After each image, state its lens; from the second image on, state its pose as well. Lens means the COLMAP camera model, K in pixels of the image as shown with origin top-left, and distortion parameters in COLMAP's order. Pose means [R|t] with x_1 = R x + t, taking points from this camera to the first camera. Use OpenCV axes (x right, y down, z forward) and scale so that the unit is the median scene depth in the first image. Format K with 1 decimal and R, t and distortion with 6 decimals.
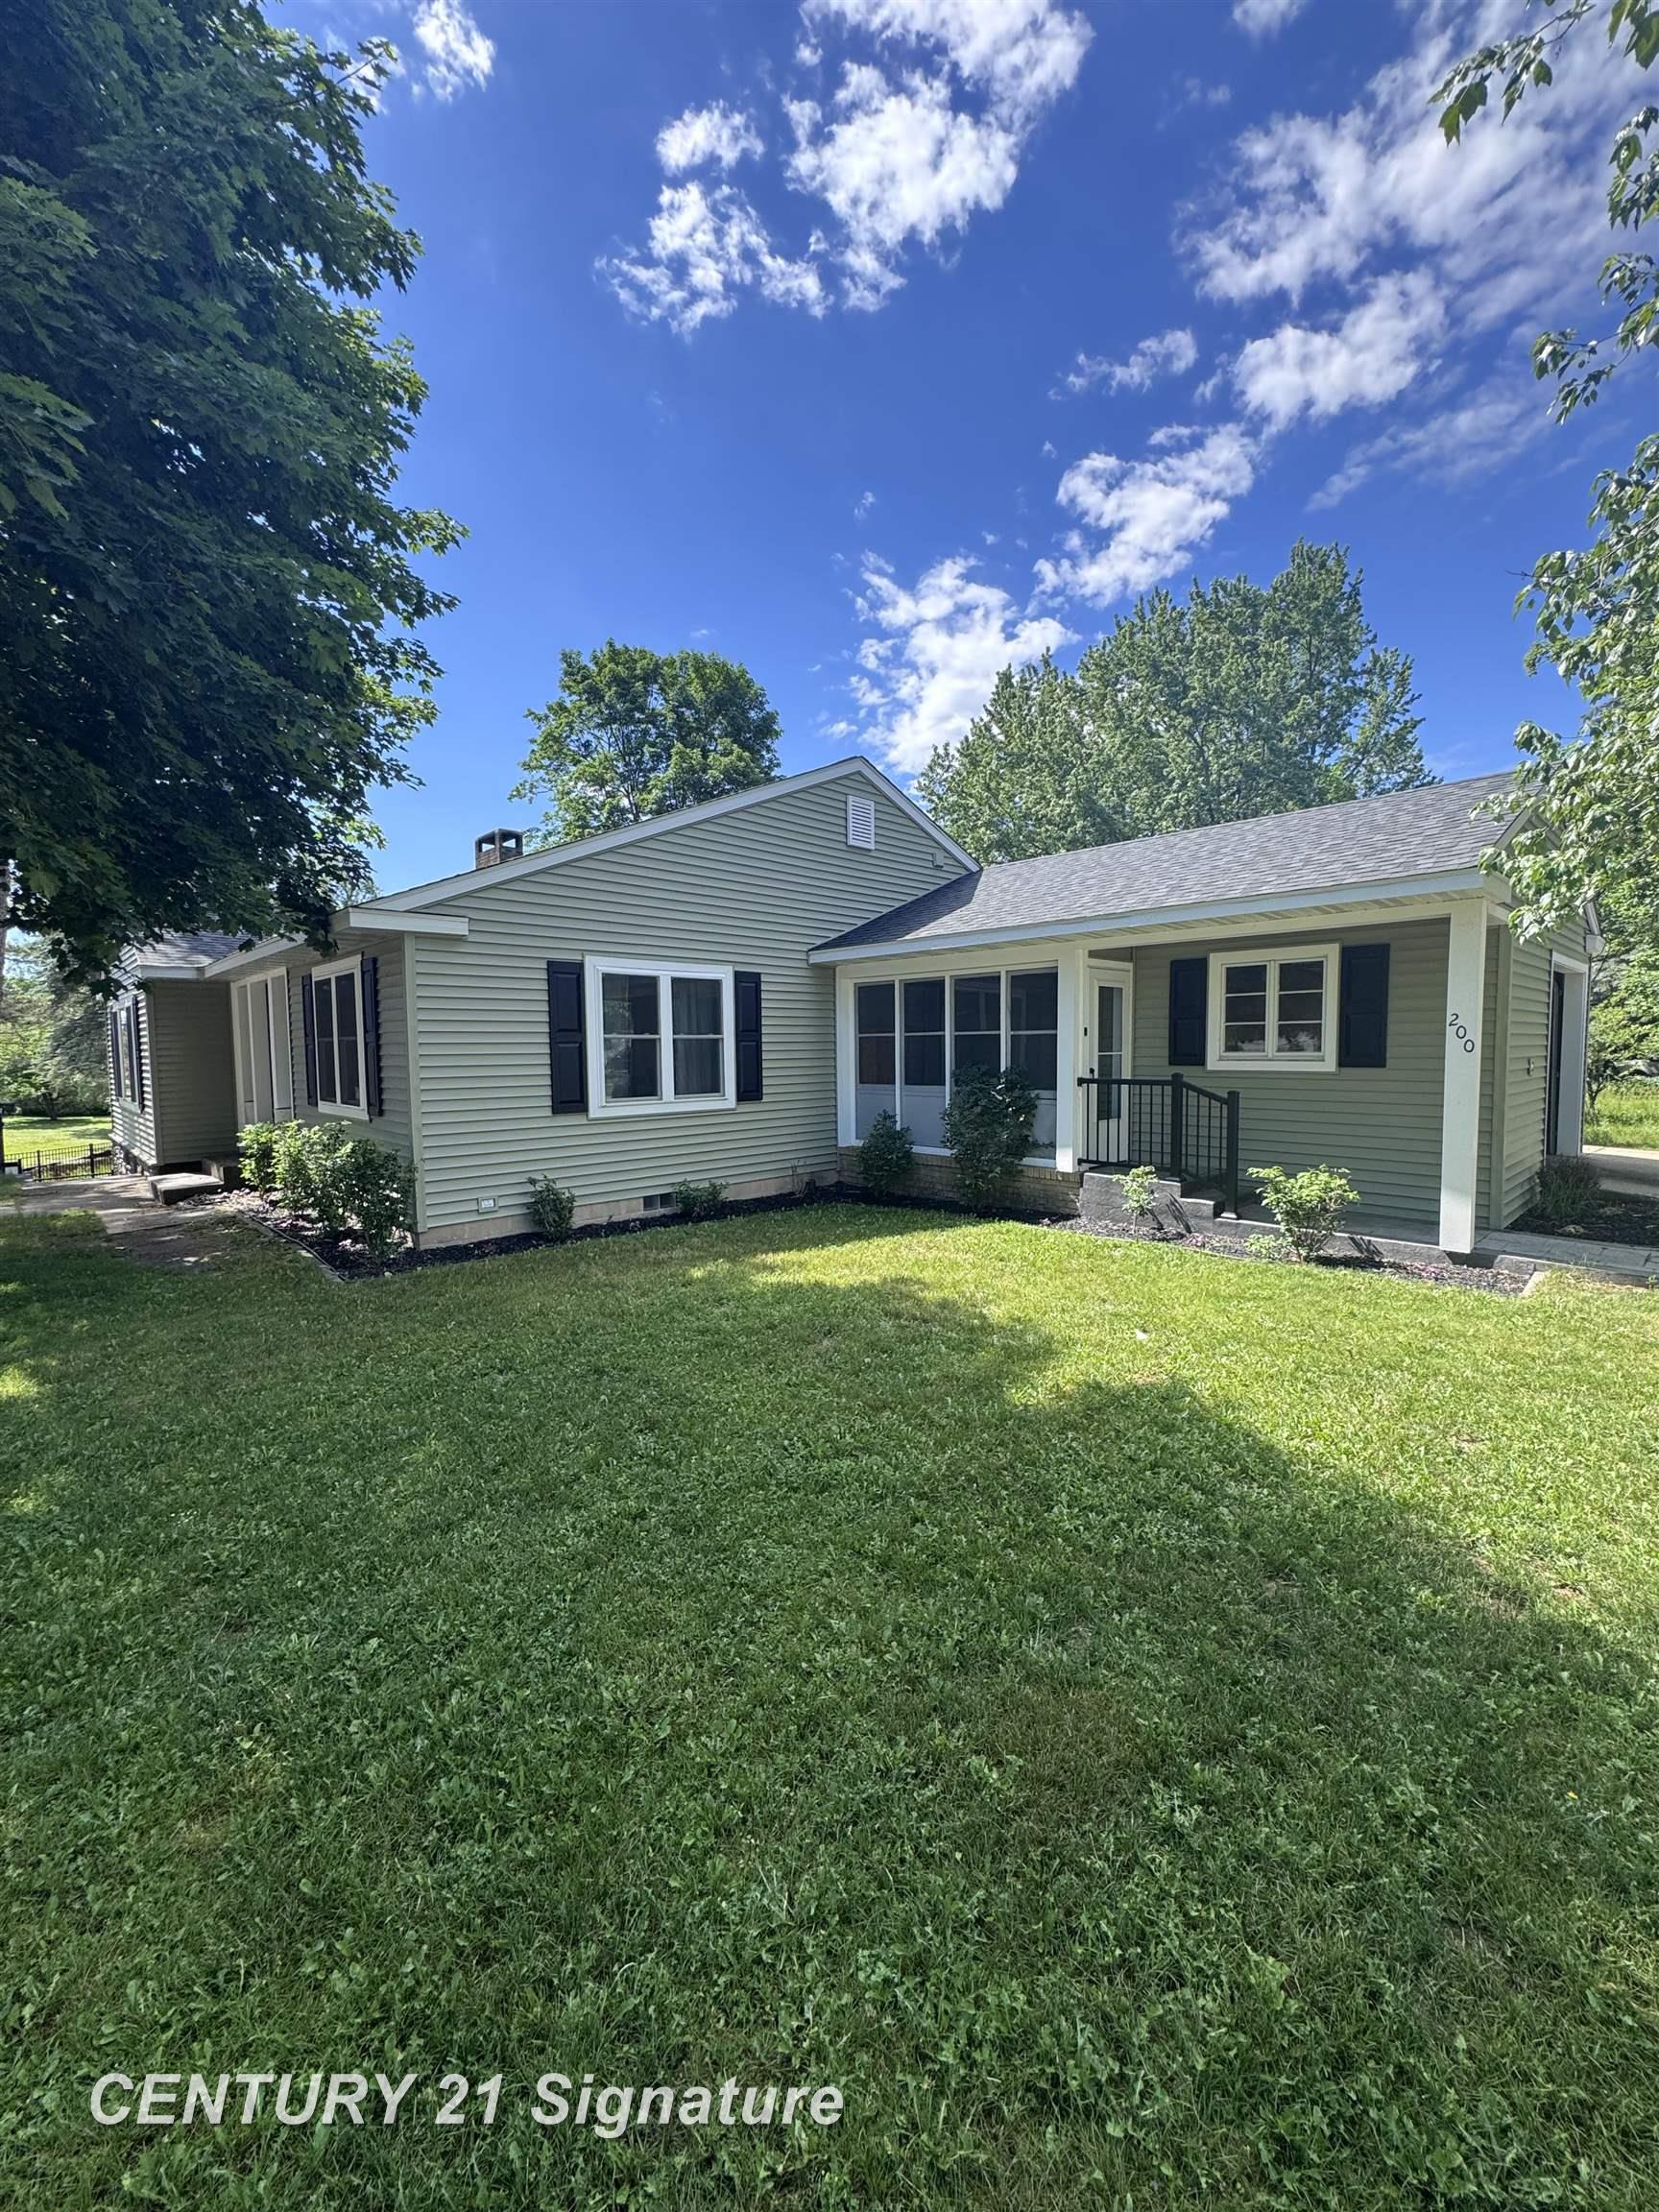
lens RADIAL K [[879.9, 0, 829.5], [0, 879.9, 1106.0], [0, 0, 1]] dist [-0.001103, -0.000298]
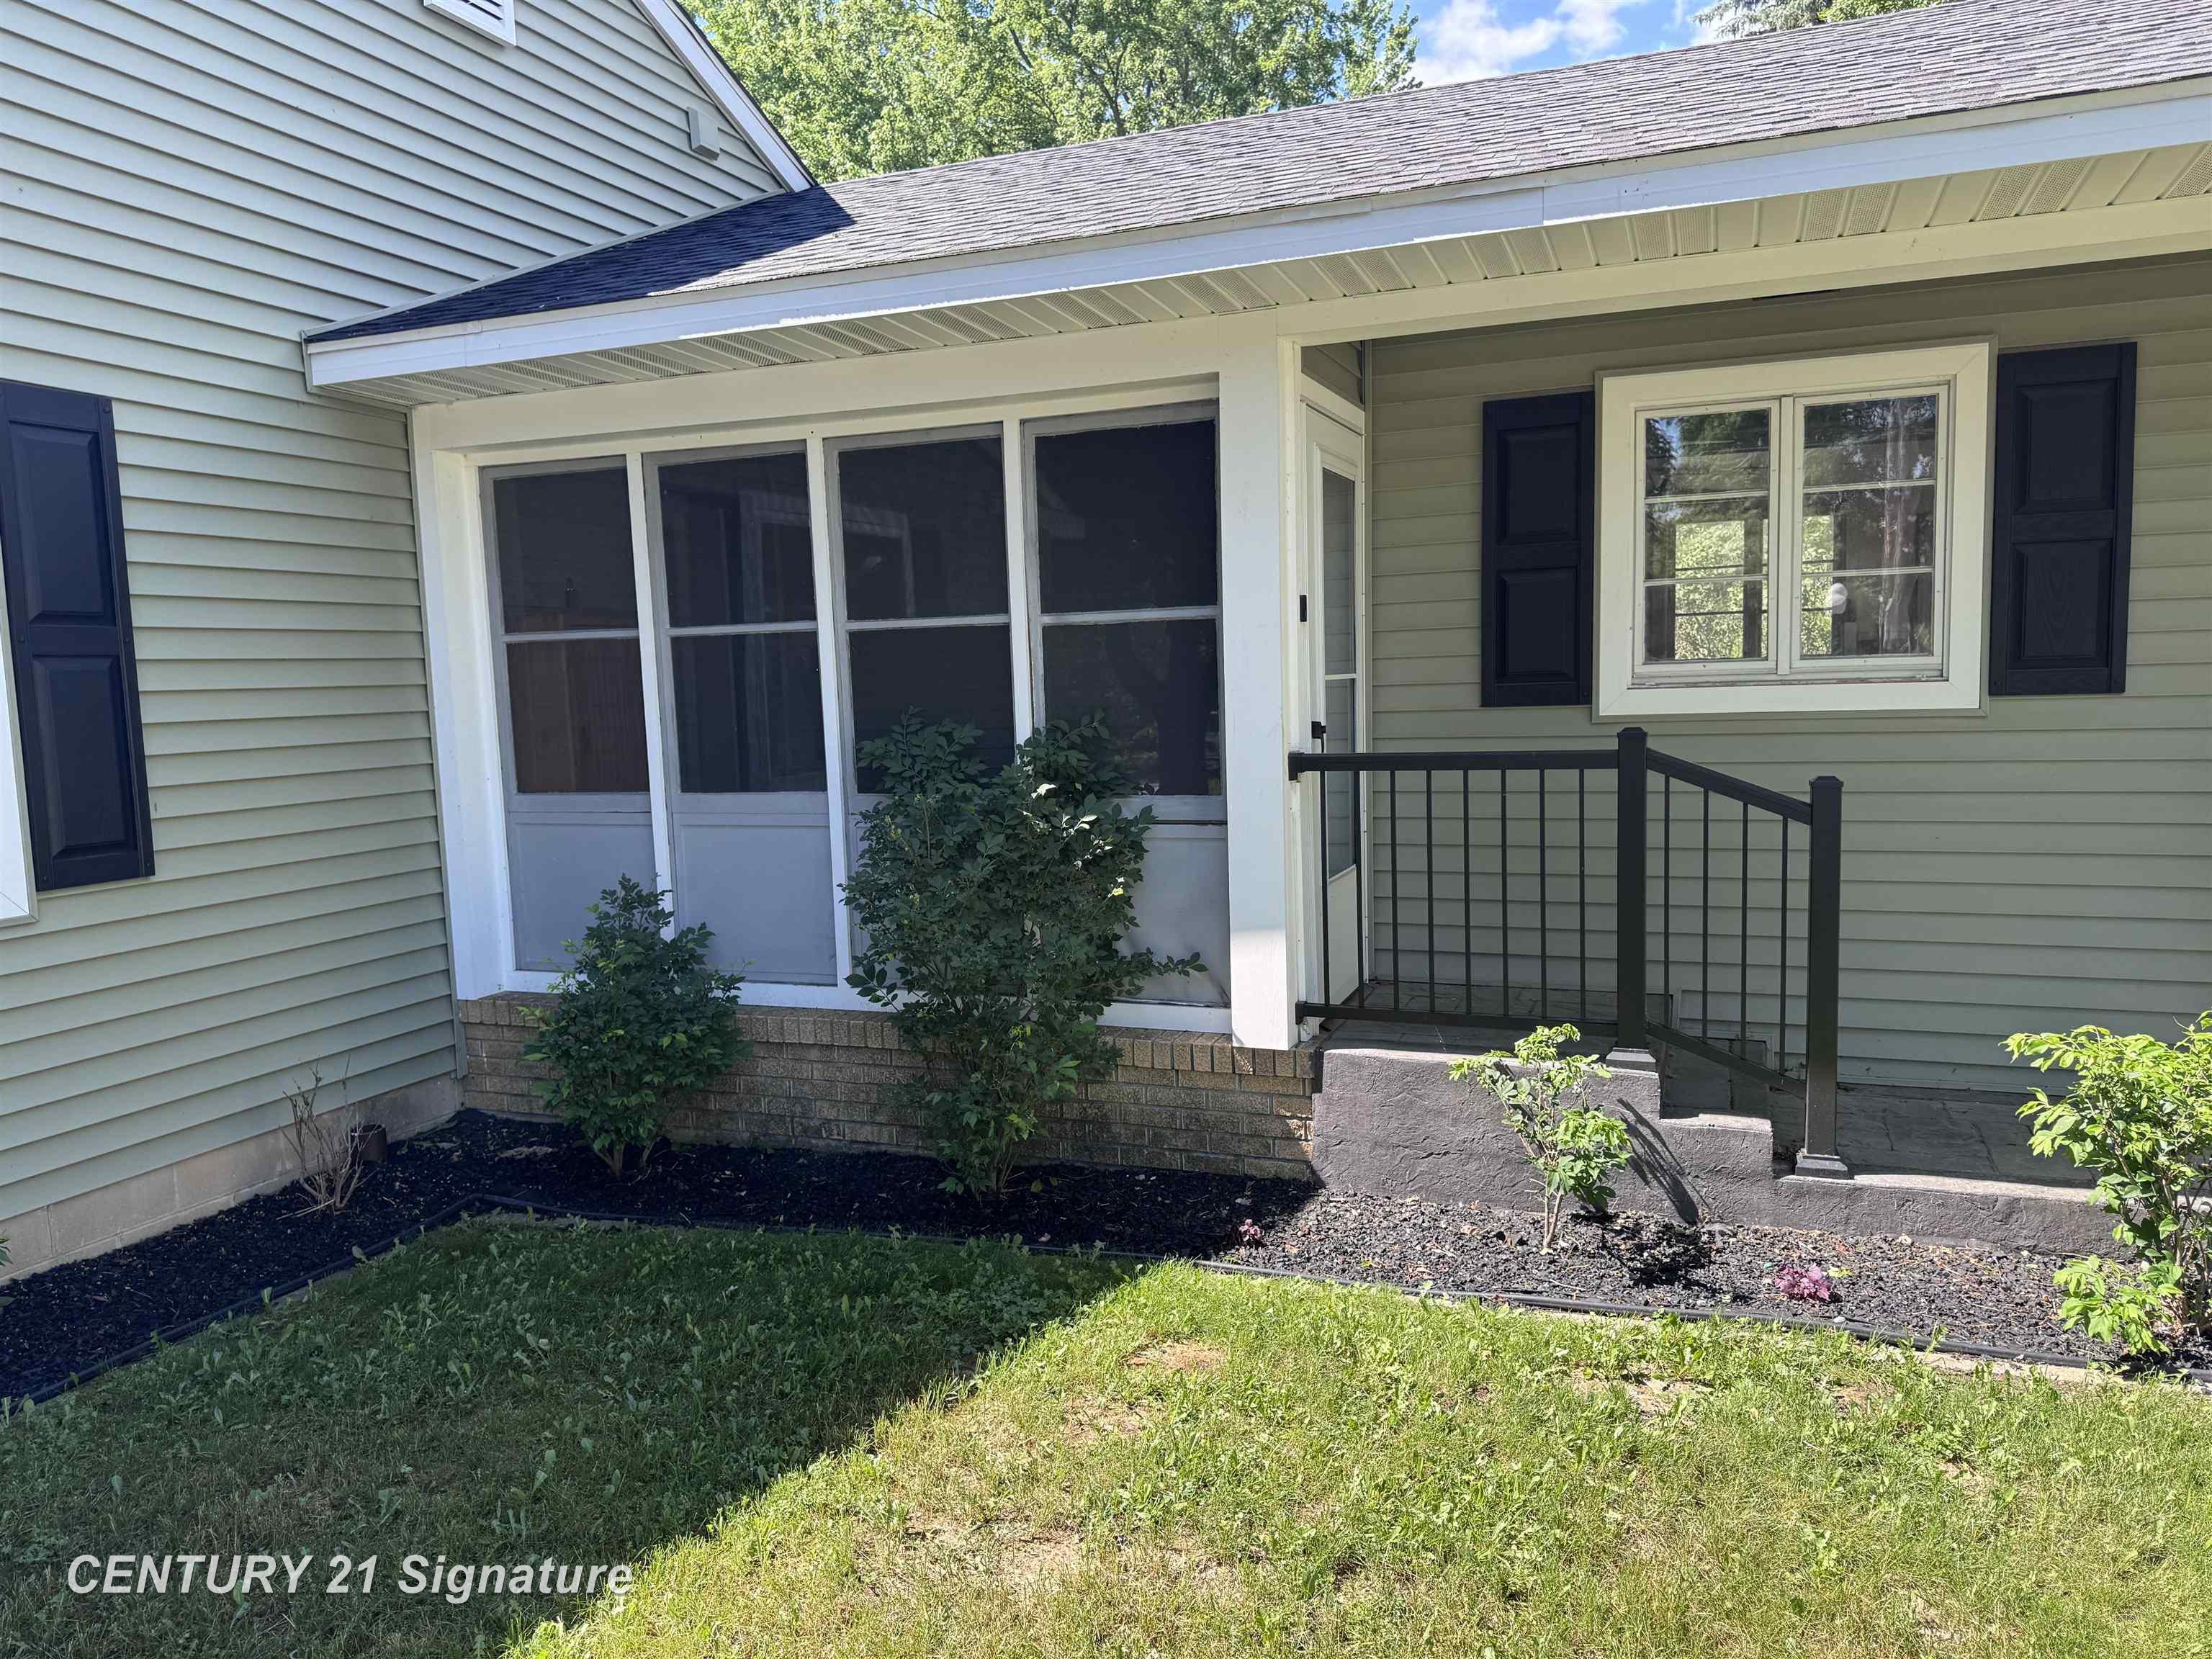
lens RADIAL K [[1548.7, 0, 1106.0], [0, 1548.7, 829.5], [0, 0, 1]] dist [0.083716, -0.113319]
pose [[0.903453, -0.060504, 0.424396, -0.017616], [0.049404, 0.998089, 0.037120, -0.026996], [-0.425831, -0.012569, 0.904715, 0.495852]]
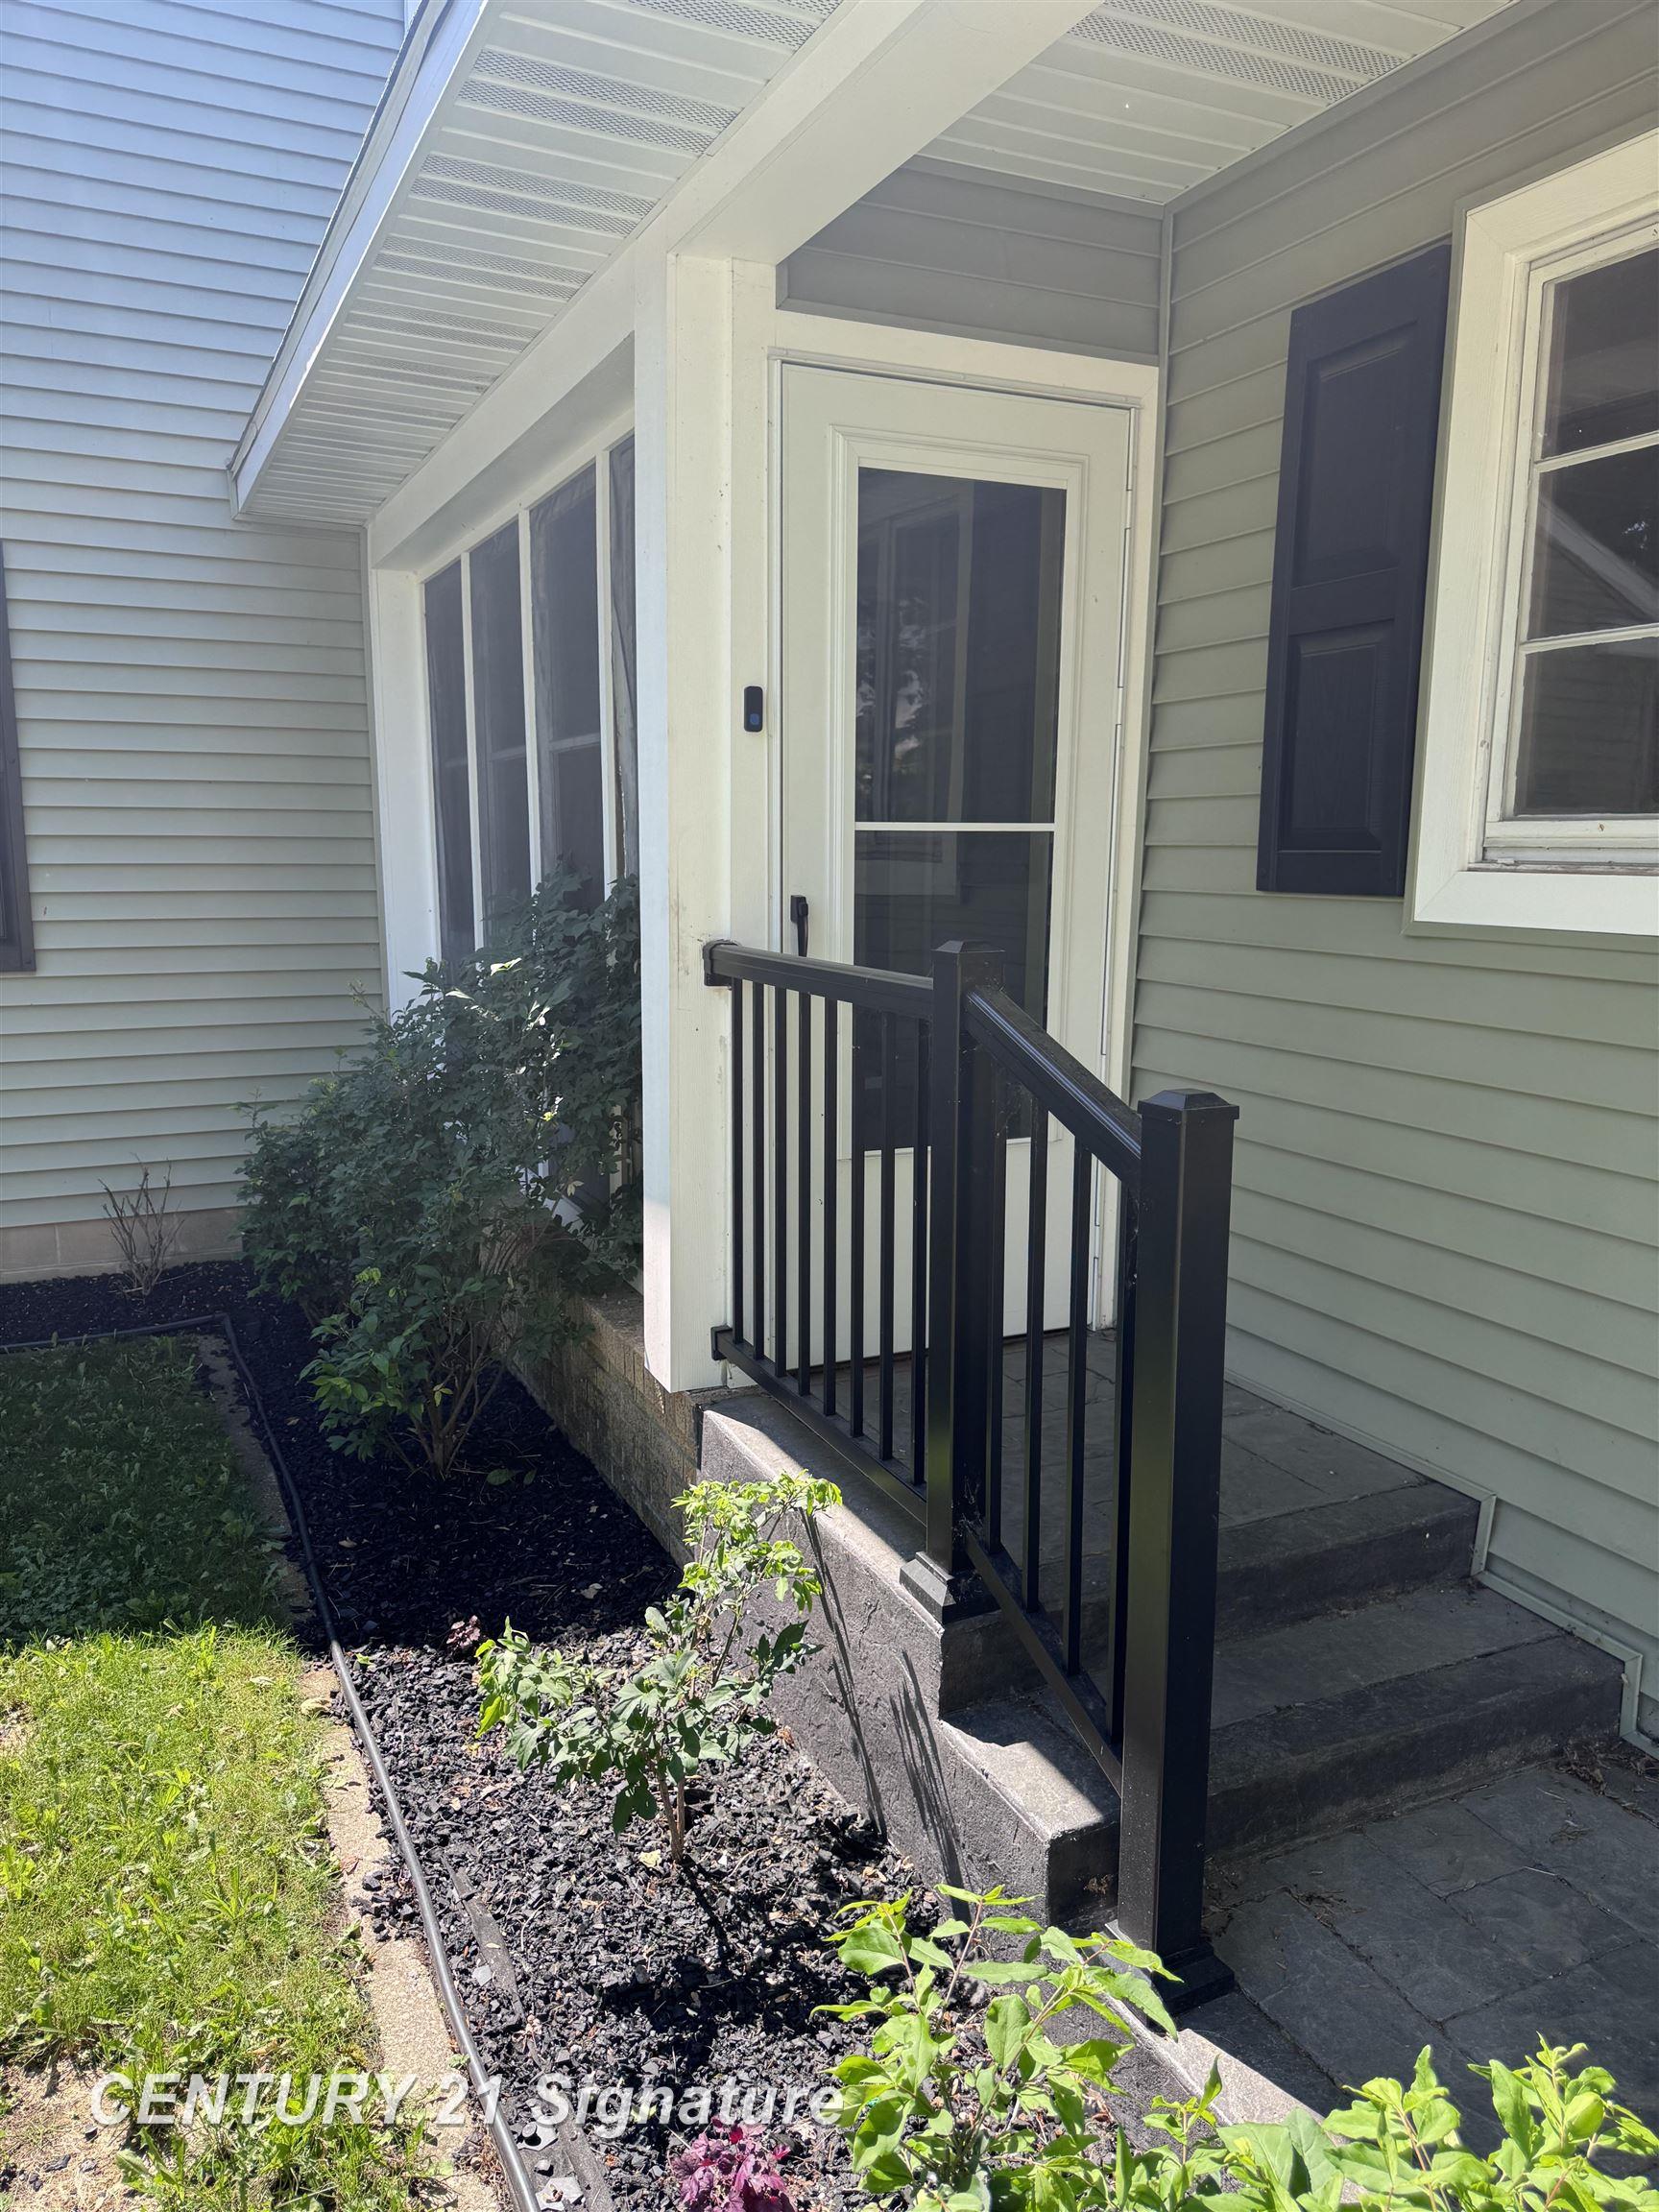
lens RADIAL K [[1548.7, 0, 829.5], [0, 1548.7, 1106.0], [0, 0, 1]] dist [0.083716, -0.113319]
pose [[0.953385, 0.066245, -0.294396, 0.395076], [-0.036139, 0.993650, 0.106558, -0.031659], [0.299585, -0.090951, 0.949724, 0.634057]]
